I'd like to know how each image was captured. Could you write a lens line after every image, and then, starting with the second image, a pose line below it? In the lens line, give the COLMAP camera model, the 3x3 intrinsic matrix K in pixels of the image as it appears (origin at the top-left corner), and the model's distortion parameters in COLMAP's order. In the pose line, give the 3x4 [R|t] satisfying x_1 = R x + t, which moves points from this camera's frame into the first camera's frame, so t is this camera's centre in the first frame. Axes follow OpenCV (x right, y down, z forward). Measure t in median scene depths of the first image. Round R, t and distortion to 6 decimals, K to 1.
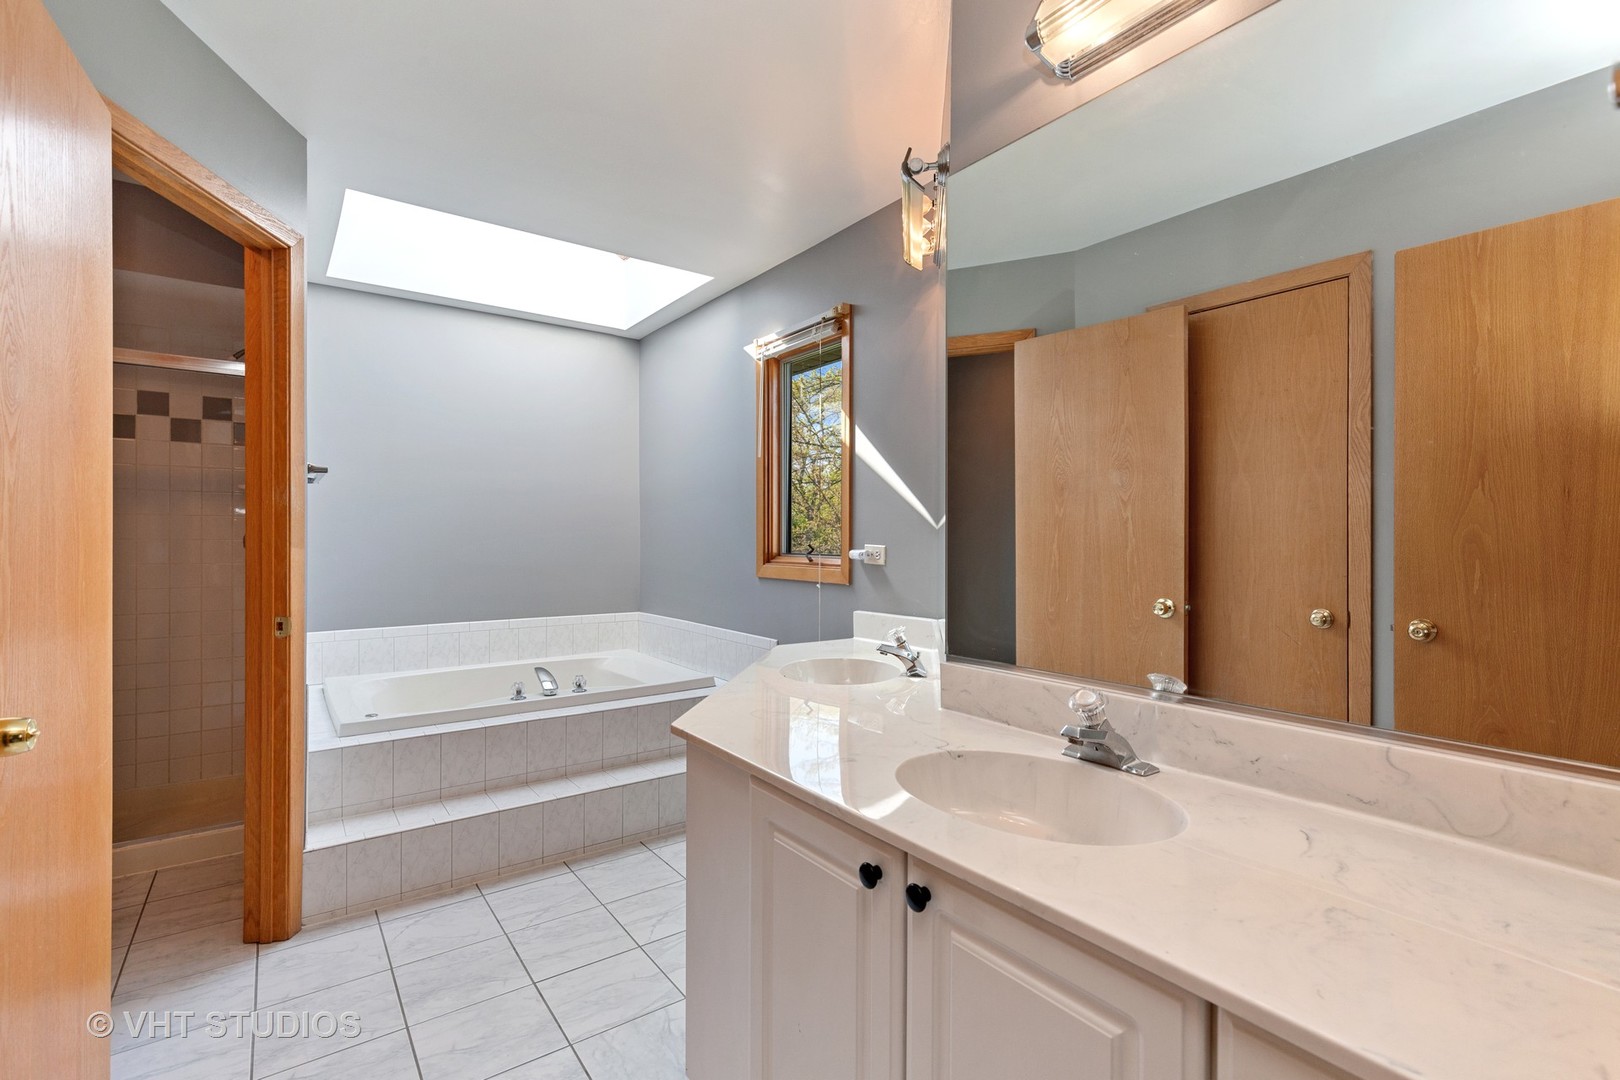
lens RADIAL K [[729.9, 0, 807.6], [0, 729.9, 540.8], [0, 0, 1]] dist [0.003970, 0.000769]
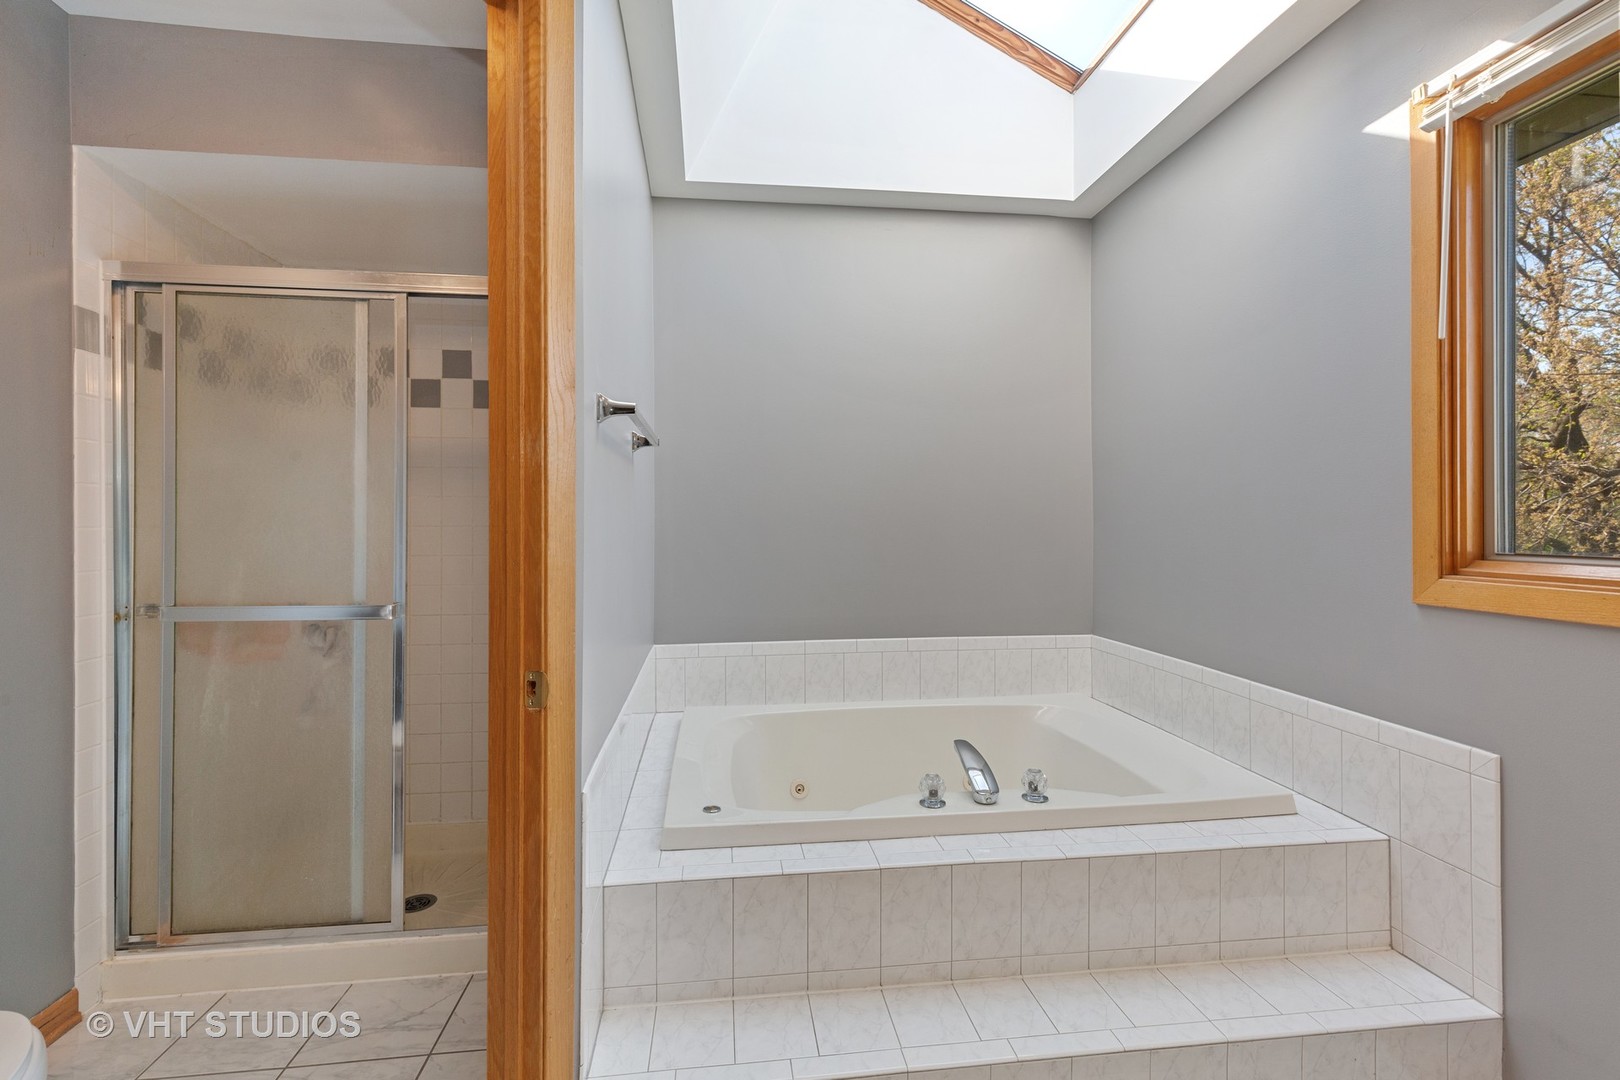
lens RADIAL K [[729.9, 0, 807.8], [0, 729.9, 530.1], [0, 0, 1]] dist [0.003970, 0.000769]
pose [[0.876241, -0.001568, -0.481870, -0.189201], [0.003887, 0.999985, 0.003814, -0.000383], [0.481857, -0.005215, 0.876234, 0.417493]]
